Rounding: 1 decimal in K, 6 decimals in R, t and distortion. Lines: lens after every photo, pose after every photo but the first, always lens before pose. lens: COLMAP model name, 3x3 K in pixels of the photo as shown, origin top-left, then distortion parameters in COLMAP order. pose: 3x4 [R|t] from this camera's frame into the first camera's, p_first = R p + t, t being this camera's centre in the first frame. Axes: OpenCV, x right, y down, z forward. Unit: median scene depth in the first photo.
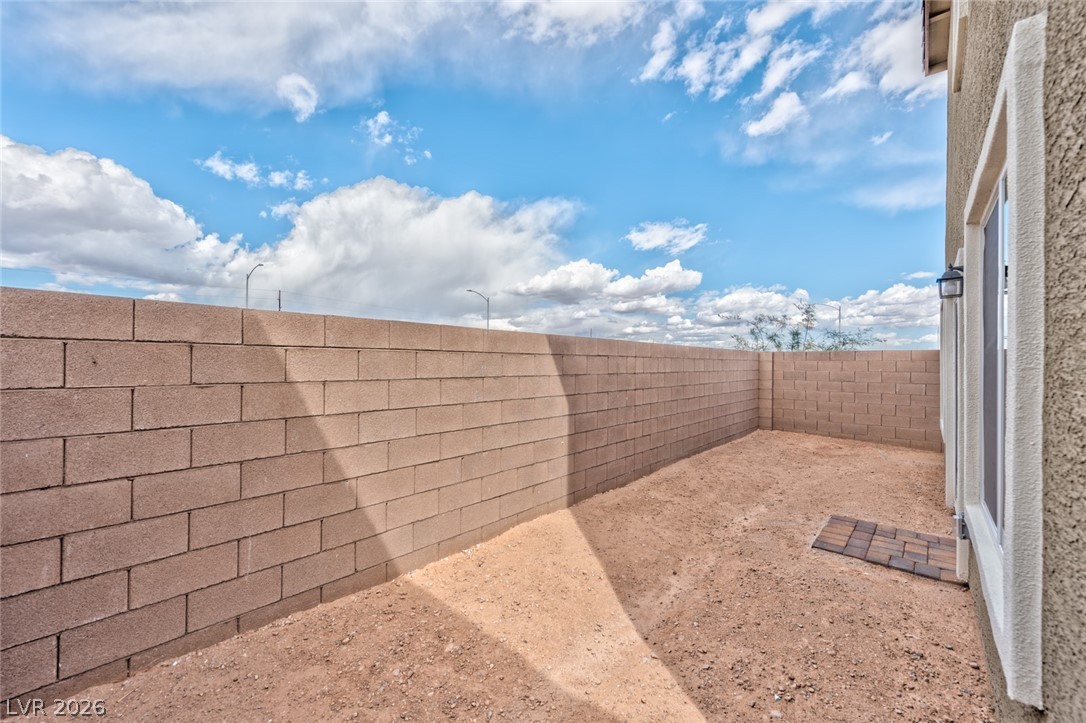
lens RADIAL K [[432.5, 0, 547.4], [0, 432.5, 364.6], [0, 0, 1]] dist [-0.001650, -0.000339]
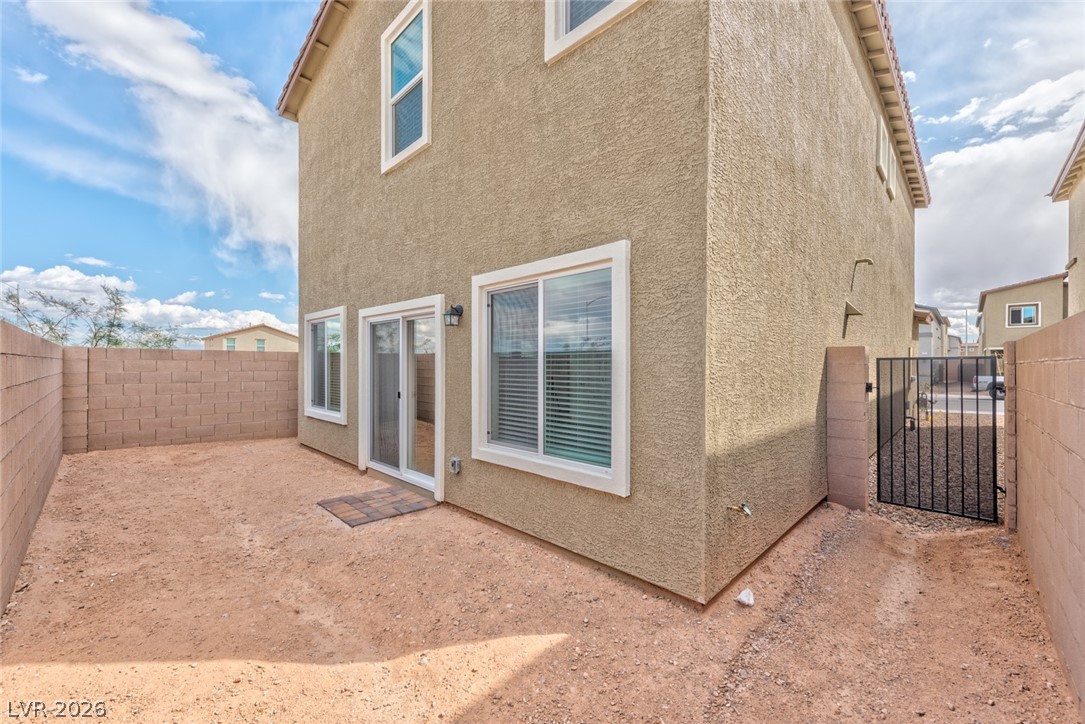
lens RADIAL K [[432.1, 0, 550.3], [0, 432.1, 362.0], [0, 0, 1]] dist [-0.001650, -0.000339]
pose [[0.044243, -0.004387, 0.999011, -0.429627], [0.000554, 0.999990, 0.004367, -0.017447], [-0.999021, 0.000360, 0.044245, 0.358892]]
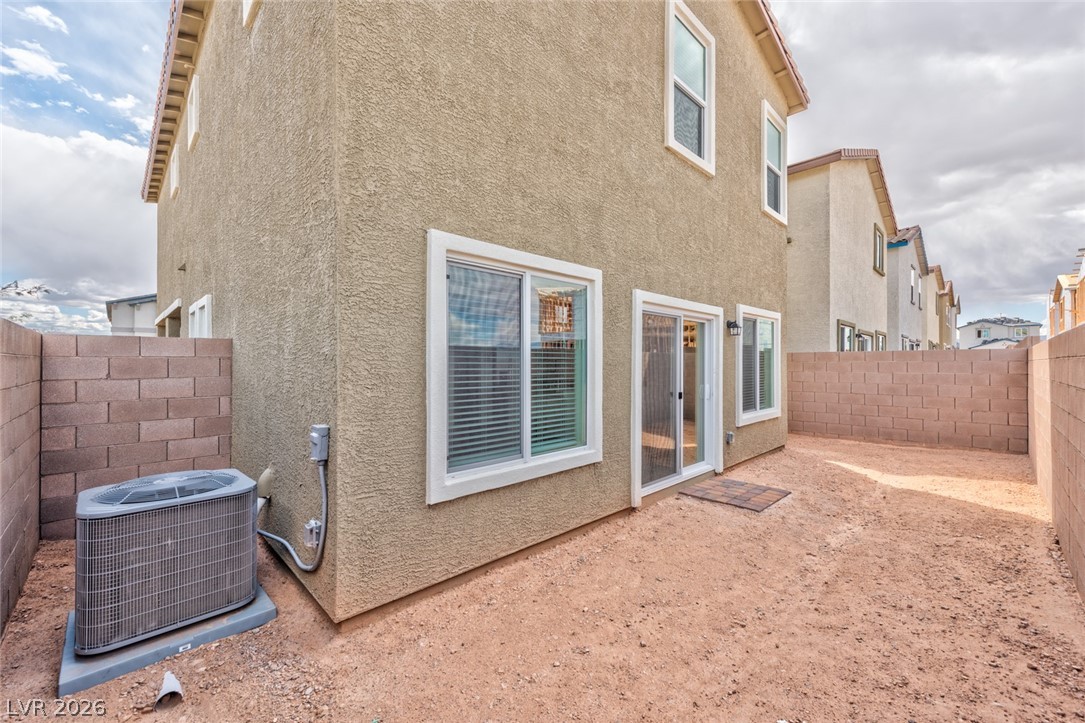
lens RADIAL K [[432.1, 0, 543.9], [0, 432.1, 360.6], [0, 0, 1]] dist [-0.001650, -0.000339]
pose [[-0.995801, -0.012019, 0.090747, 1.112036], [-0.012380, 0.999918, -0.003419, -0.005195], [-0.090699, -0.004529, -0.995868, 2.131426]]
